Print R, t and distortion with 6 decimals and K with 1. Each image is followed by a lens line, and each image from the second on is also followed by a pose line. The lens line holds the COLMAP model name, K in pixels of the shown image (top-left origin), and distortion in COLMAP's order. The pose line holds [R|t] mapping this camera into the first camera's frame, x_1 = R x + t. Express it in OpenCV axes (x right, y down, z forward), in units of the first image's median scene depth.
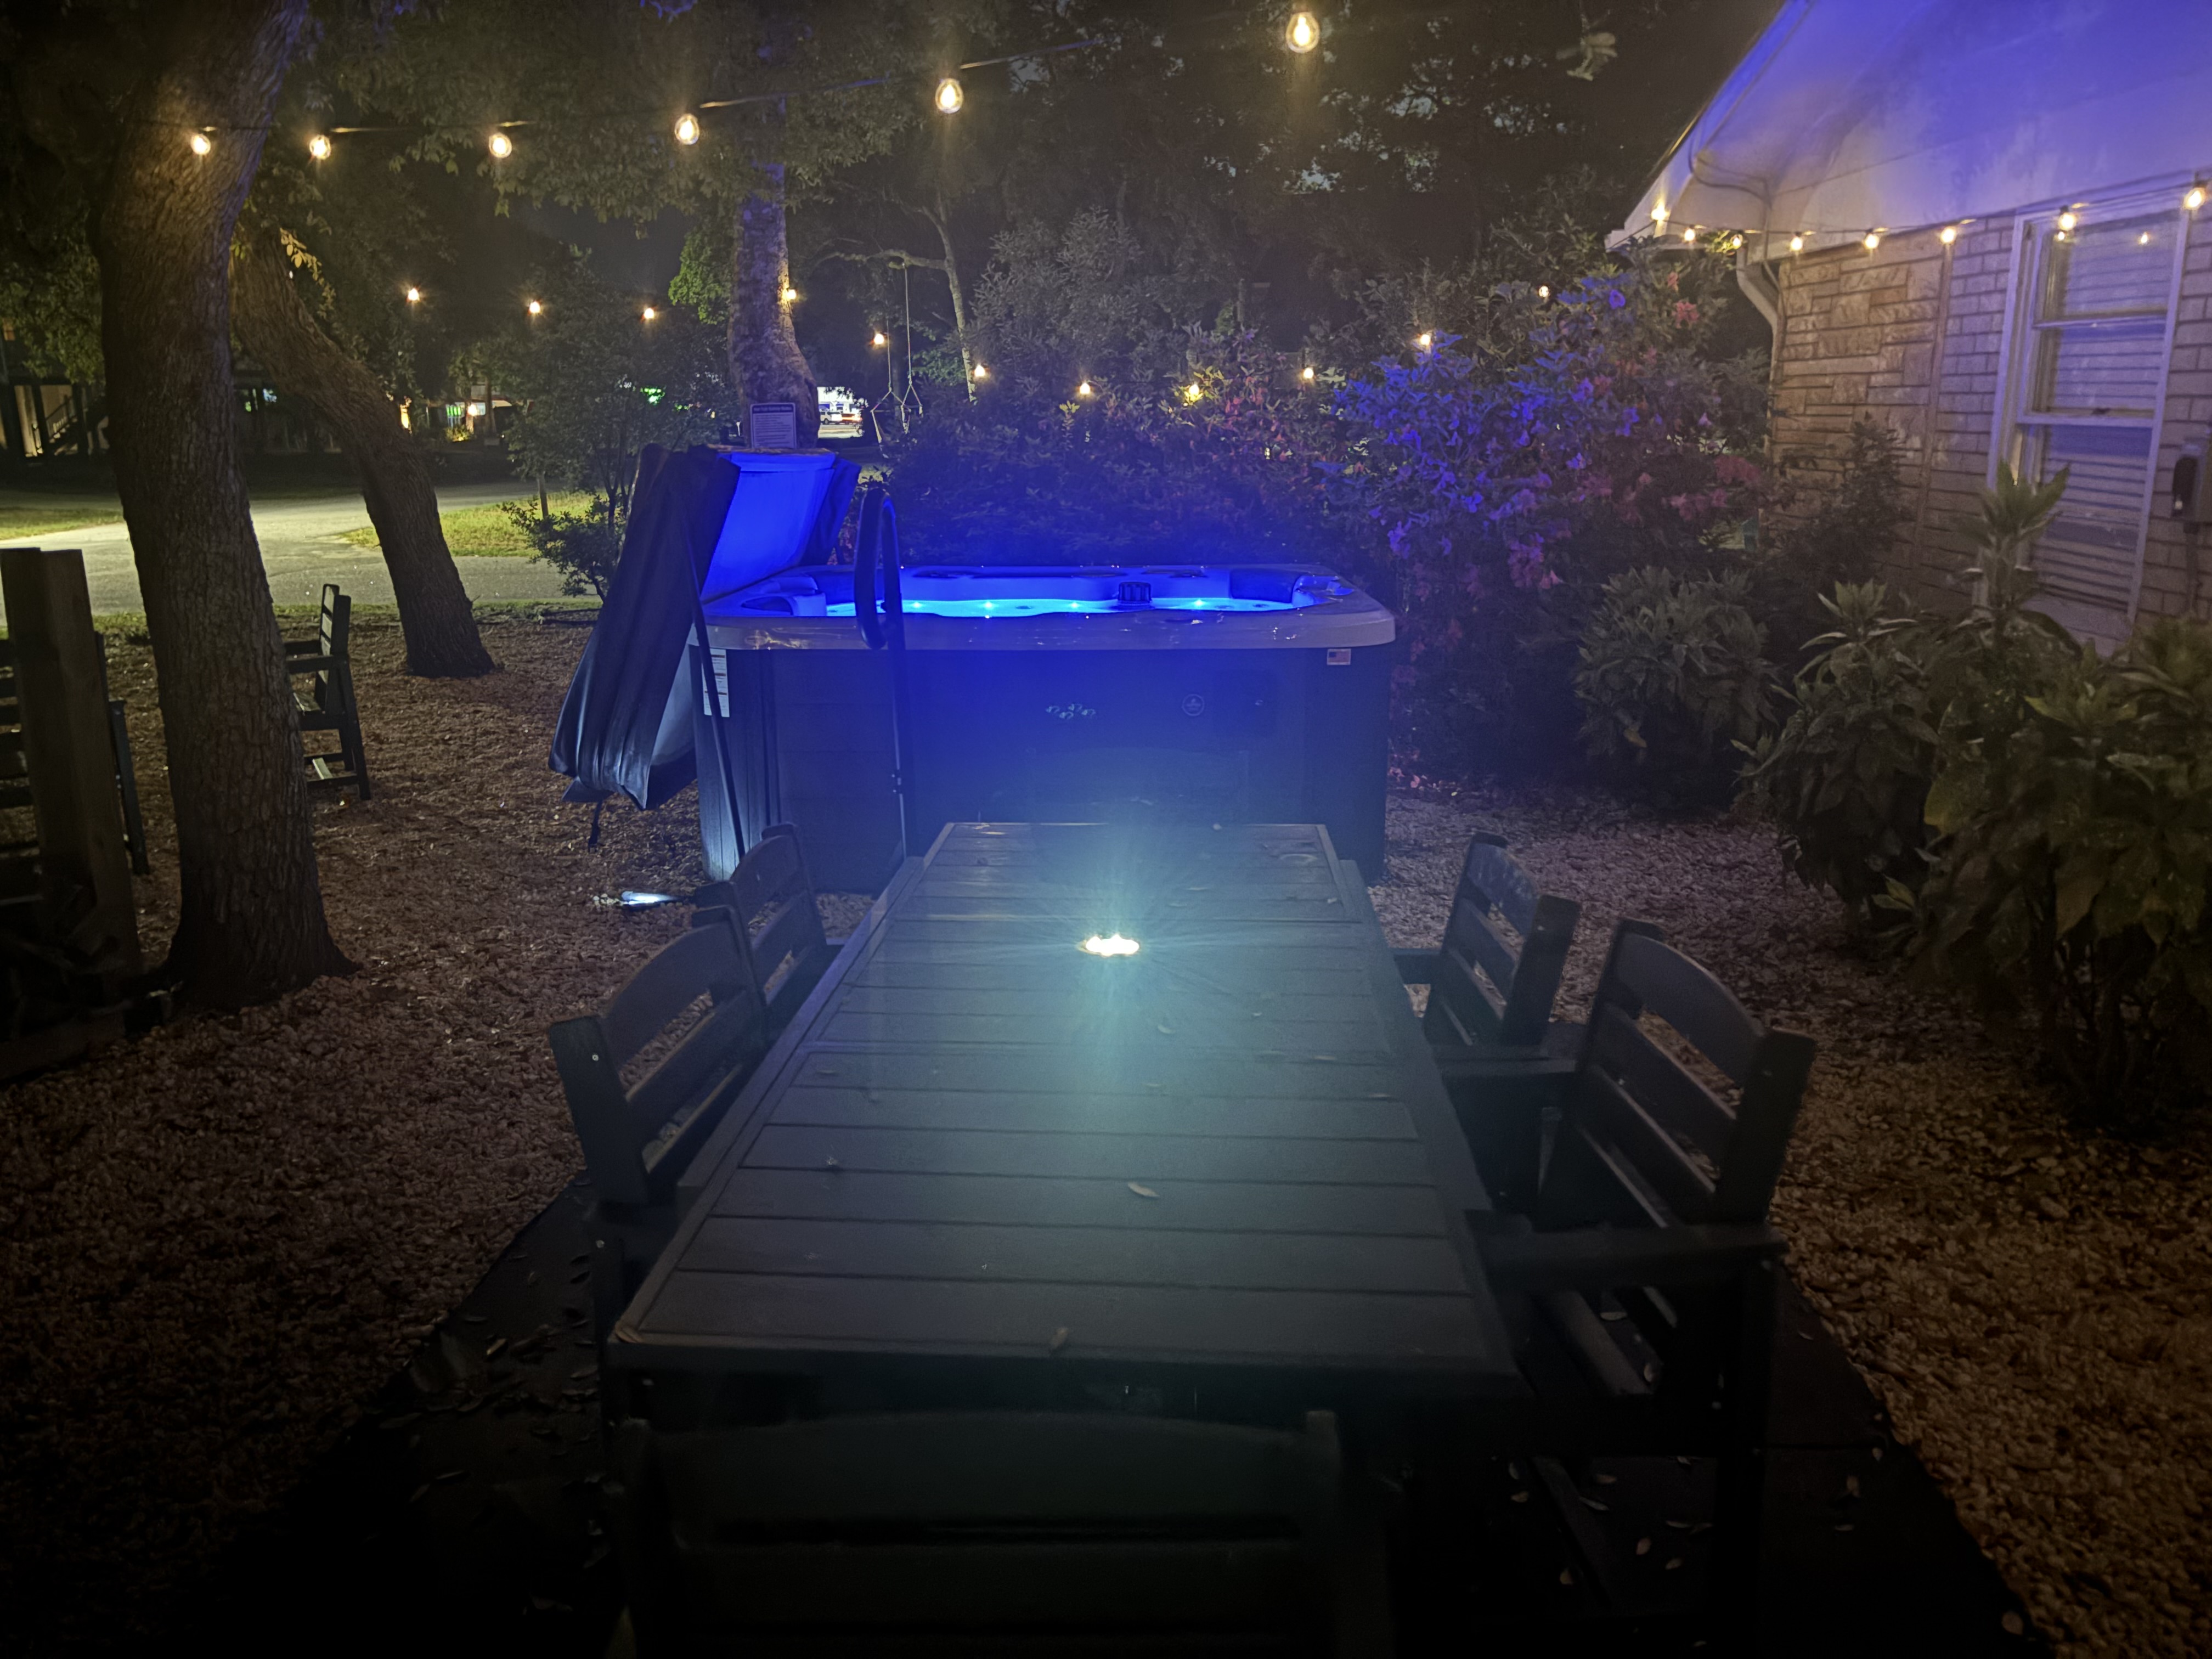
lens RADIAL K [[1670.7, 0, 1098.9], [0, 1670.7, 825.6], [0, 0, 1]] dist [0.001878, 0.011370]
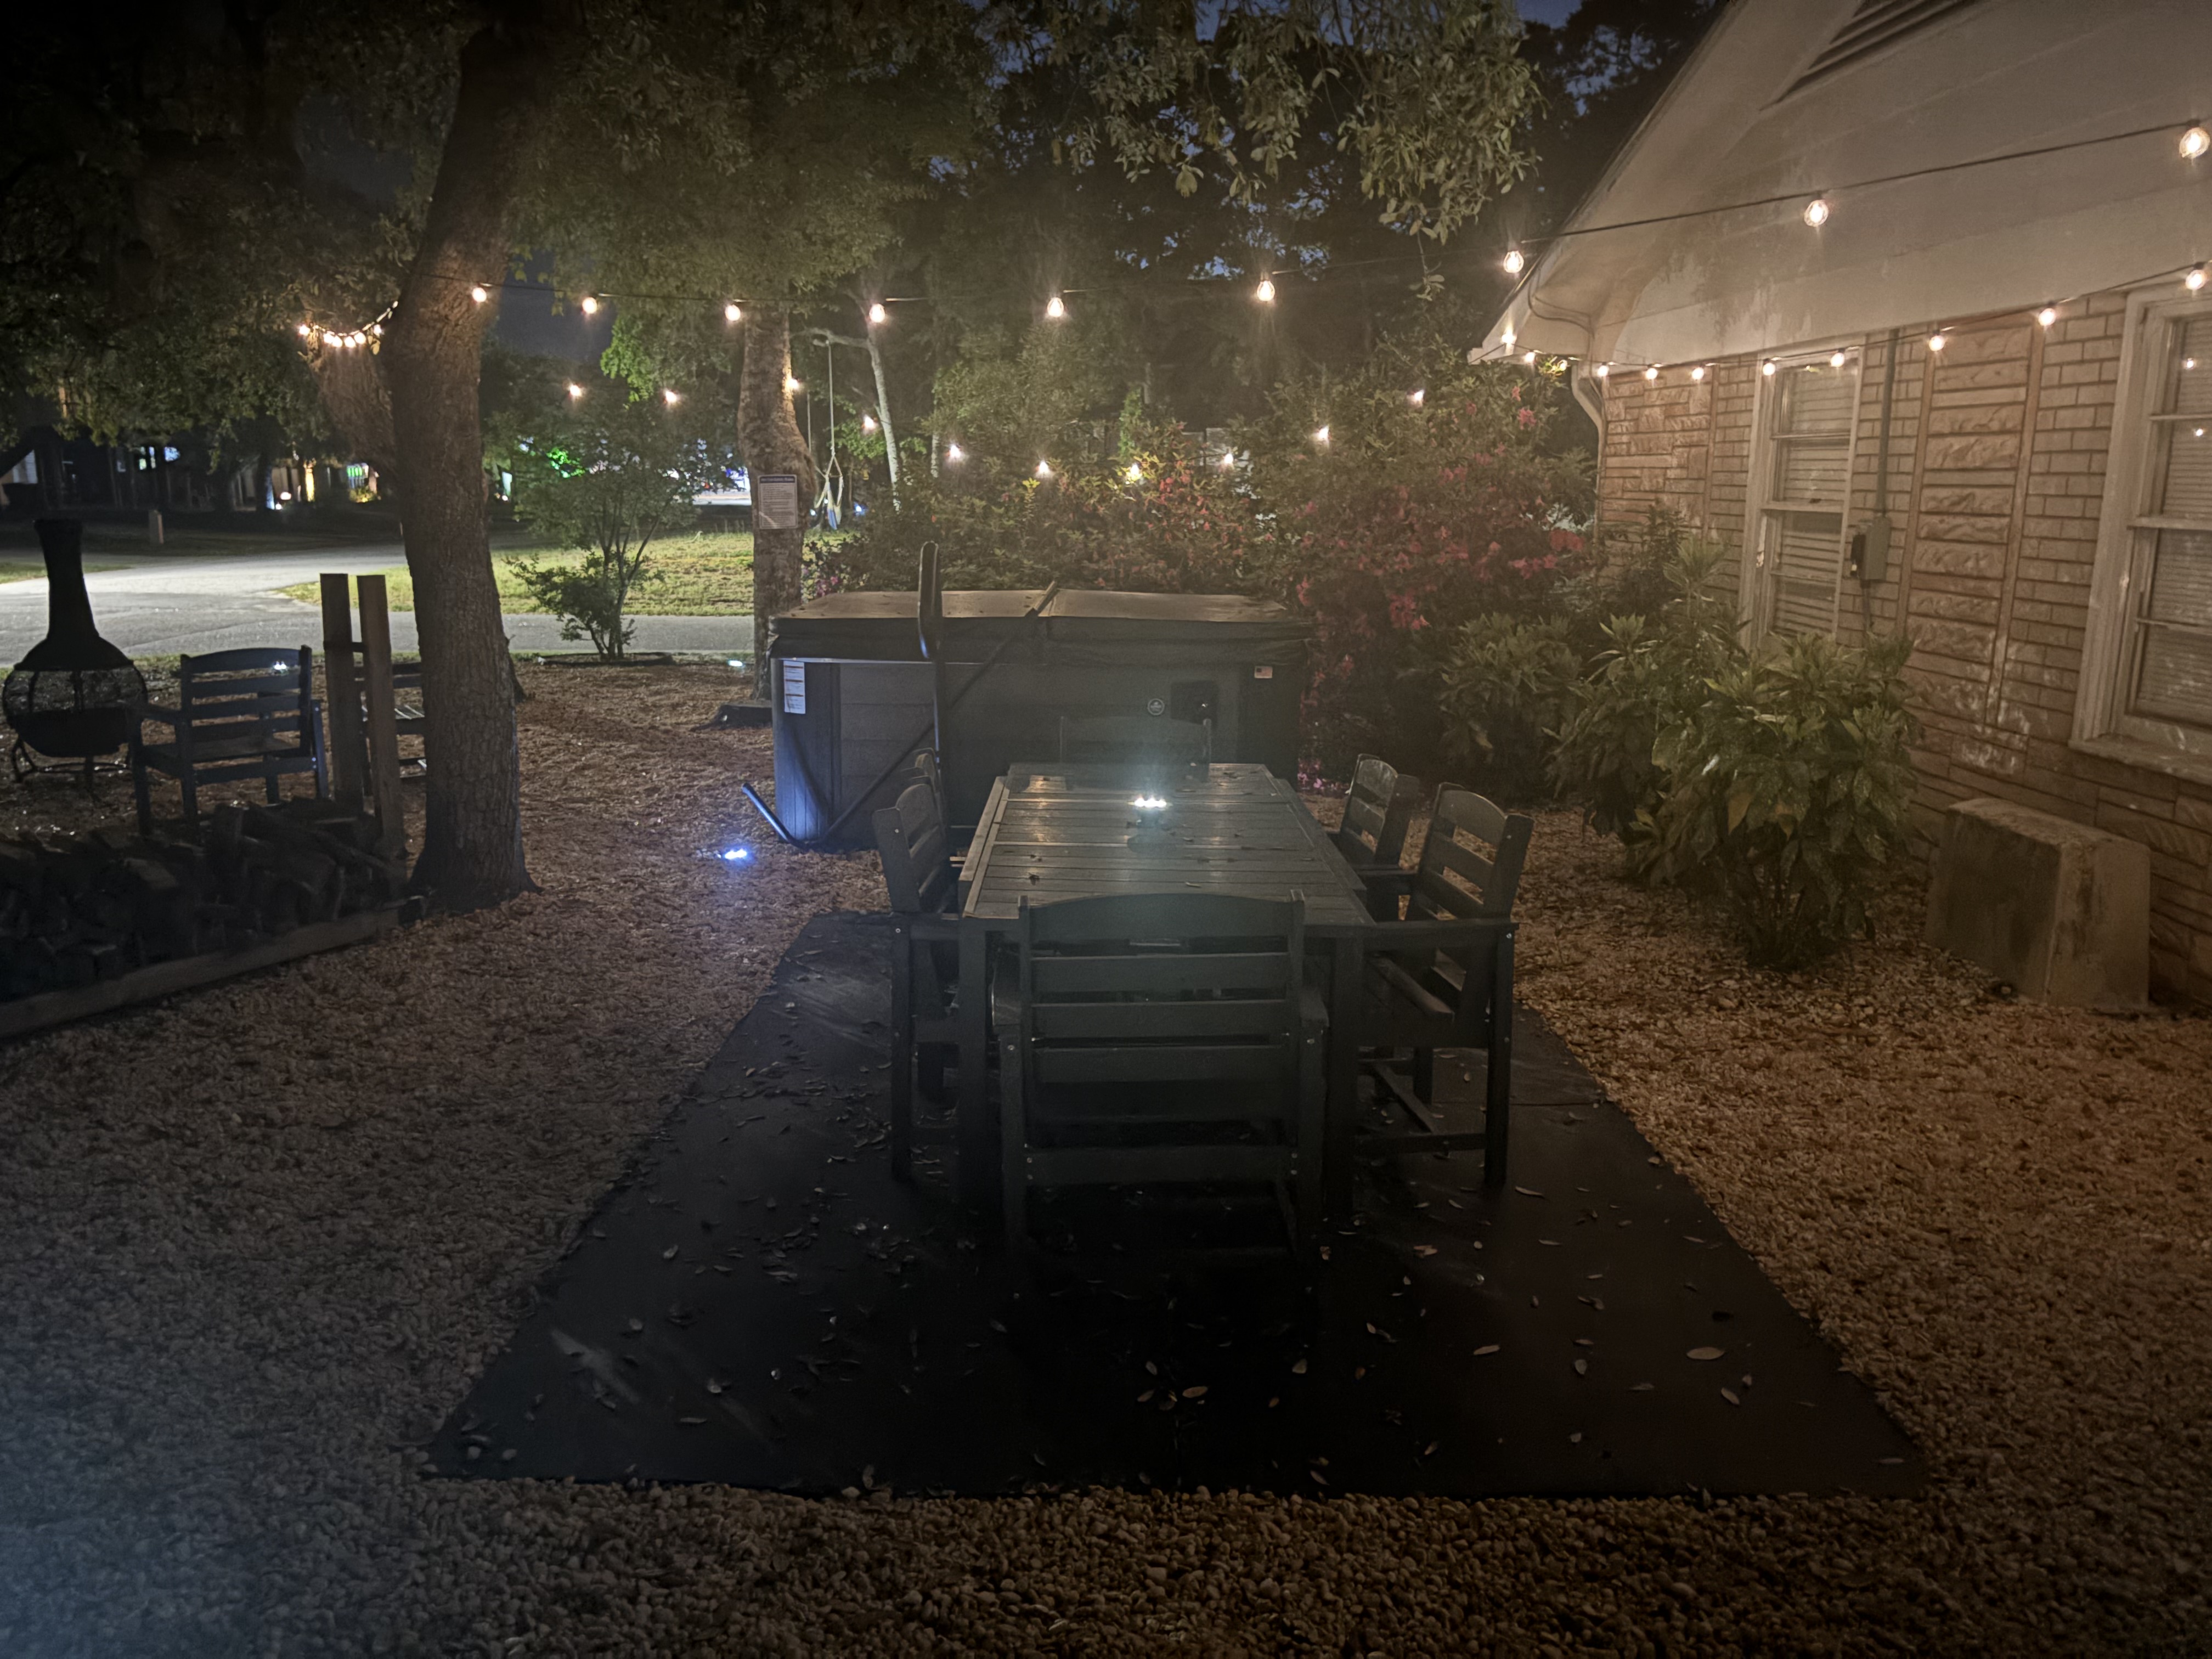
lens RADIAL K [[1686.2, 0, 1106.0], [0, 1686.2, 829.5], [0, 0, 1]] dist [0.043651, -0.099467]
pose [[0.997740, 0.003752, 0.067087, -0.055377], [-0.000964, 0.999137, -0.041537, 0.061905], [-0.067185, 0.041378, 0.996882, -0.258244]]
